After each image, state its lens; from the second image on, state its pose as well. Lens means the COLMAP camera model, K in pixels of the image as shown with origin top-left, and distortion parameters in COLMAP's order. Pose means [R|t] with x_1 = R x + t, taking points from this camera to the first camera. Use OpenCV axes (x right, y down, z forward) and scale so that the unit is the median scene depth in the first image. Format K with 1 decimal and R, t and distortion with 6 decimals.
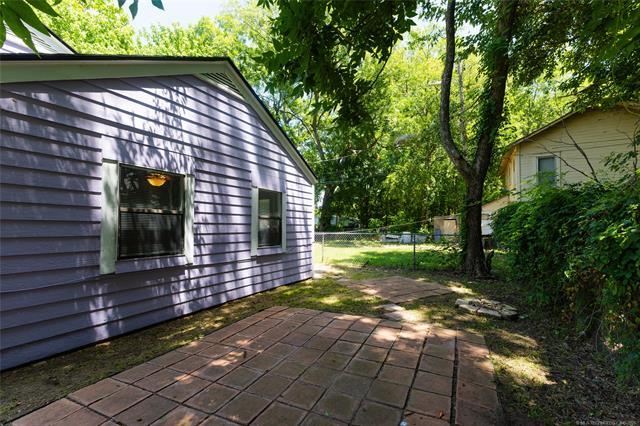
lens RADIAL K [[275.4, 0, 320.0], [0, 275.4, 213.0], [0, 0, 1]] dist [0.010975, 0.000001]
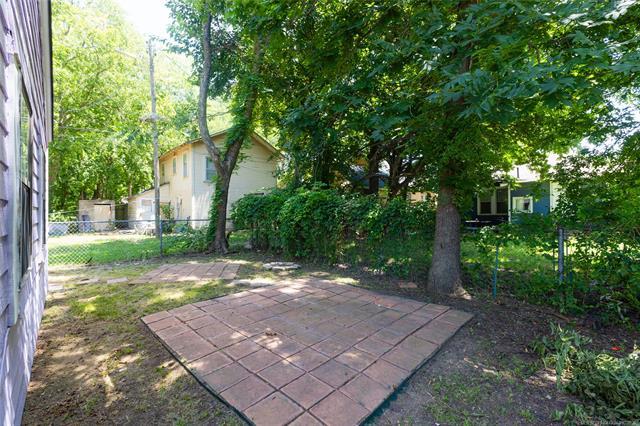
lens RADIAL K [[275.4, 0, 320.0], [0, 275.4, 213.0], [0, 0, 1]] dist [0.010975, 0.000001]
pose [[0.342167, -0.007572, 0.939609, -0.934867], [-0.042295, 0.998830, 0.023452, 0.009767], [-0.938687, -0.047765, 0.341446, 0.372540]]
